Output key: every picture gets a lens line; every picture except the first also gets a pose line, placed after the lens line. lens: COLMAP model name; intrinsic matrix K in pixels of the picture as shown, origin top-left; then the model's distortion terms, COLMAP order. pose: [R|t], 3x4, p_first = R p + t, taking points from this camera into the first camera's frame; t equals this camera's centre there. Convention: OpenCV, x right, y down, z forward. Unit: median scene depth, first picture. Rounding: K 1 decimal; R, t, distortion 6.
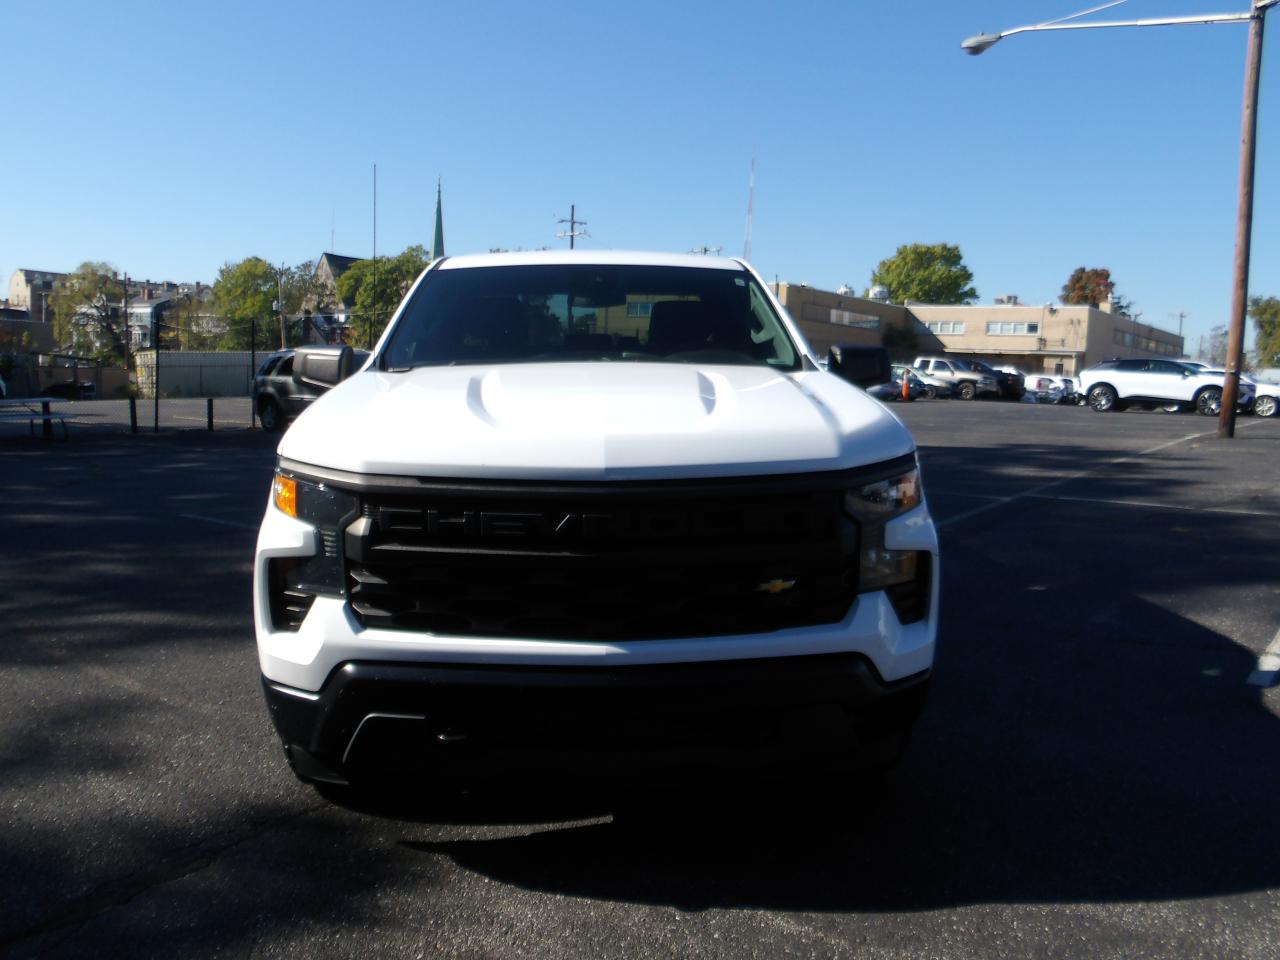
lens RADIAL K [[1044.0, 0, 645.2], [0, 1044.0, 435.3], [0, 0, 1]] dist [-0.095657, 0.103852]
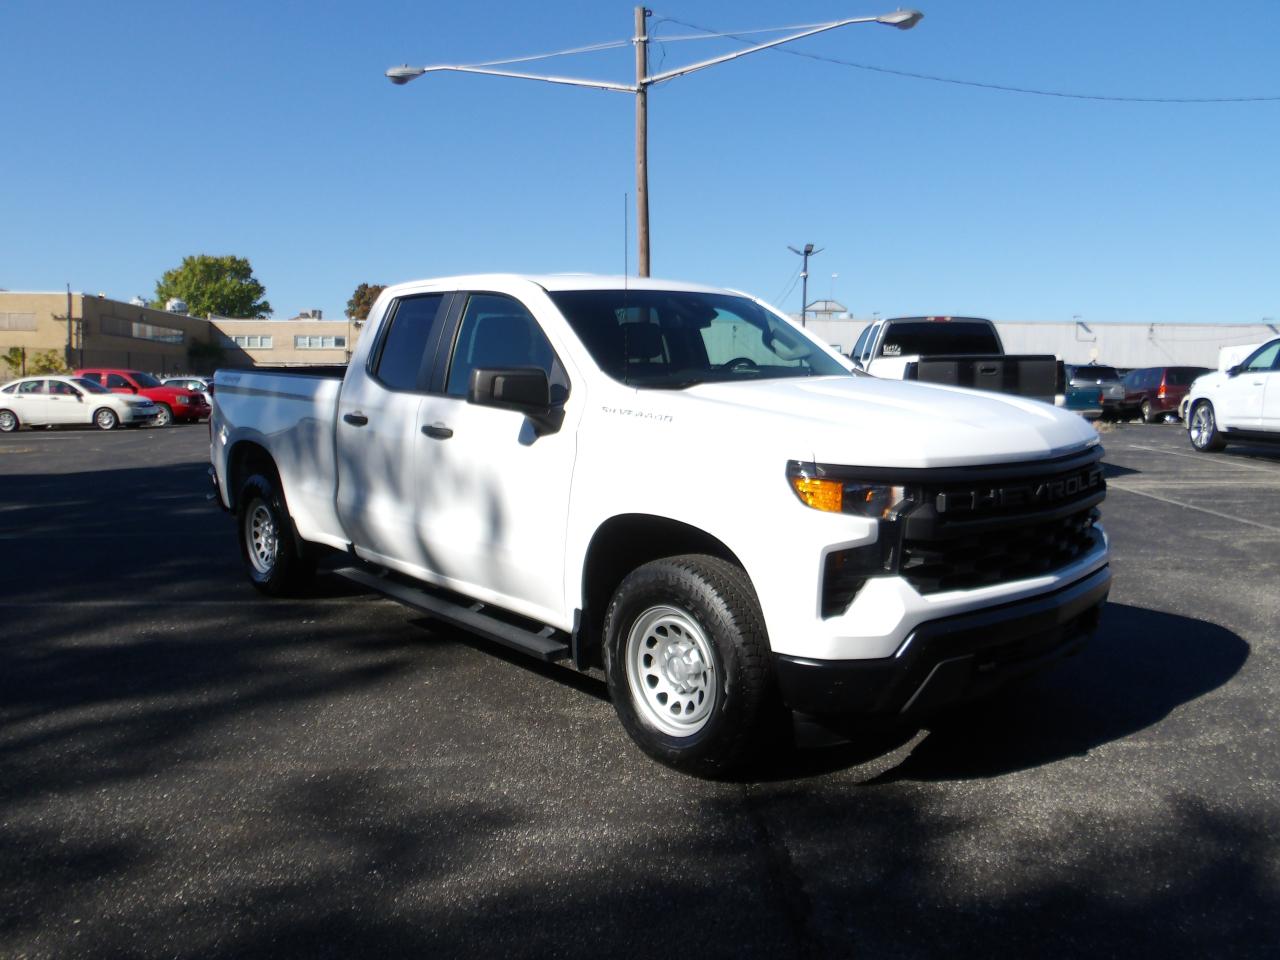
lens RADIAL K [[1044.0, 0, 642.8], [0, 1044.0, 422.5], [0, 0, 1]] dist [-0.095657, 0.103852]
pose [[0.785206, -0.044812, 0.617611, -0.188980], [0.060446, 0.998162, -0.004424, -0.004641], [-0.616278, 0.040806, 0.786471, 0.034093]]
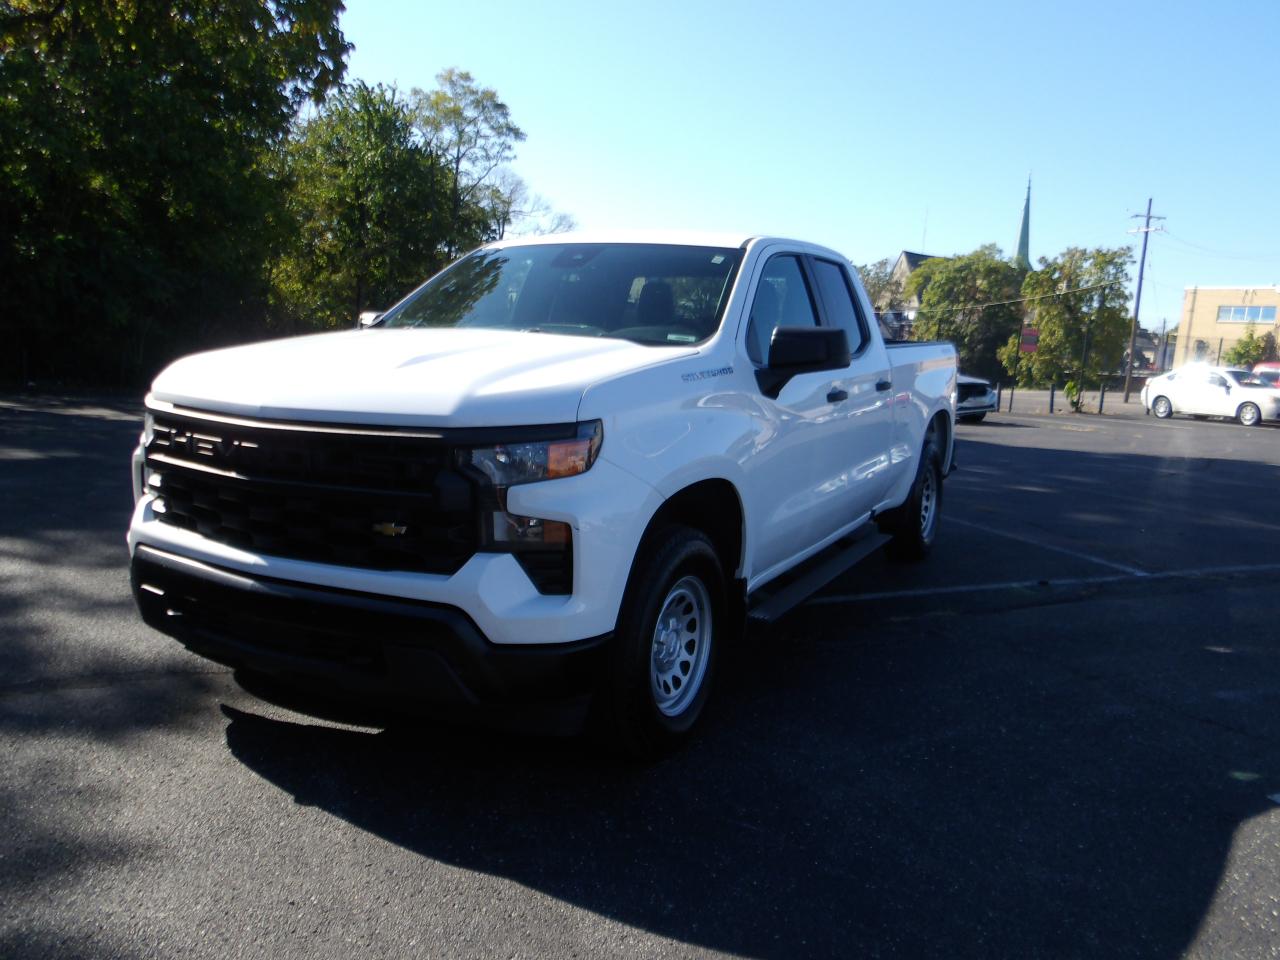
lens RADIAL K [[1044.0, 0, 644.9], [0, 1044.0, 438.4], [0, 0, 1]] dist [-0.095657, 0.103852]
pose [[0.854109, 0.082251, -0.513549, 0.132658], [-0.080148, 0.996436, 0.026292, 0.000323], [0.513881, 0.018704, 0.857658, 0.031806]]
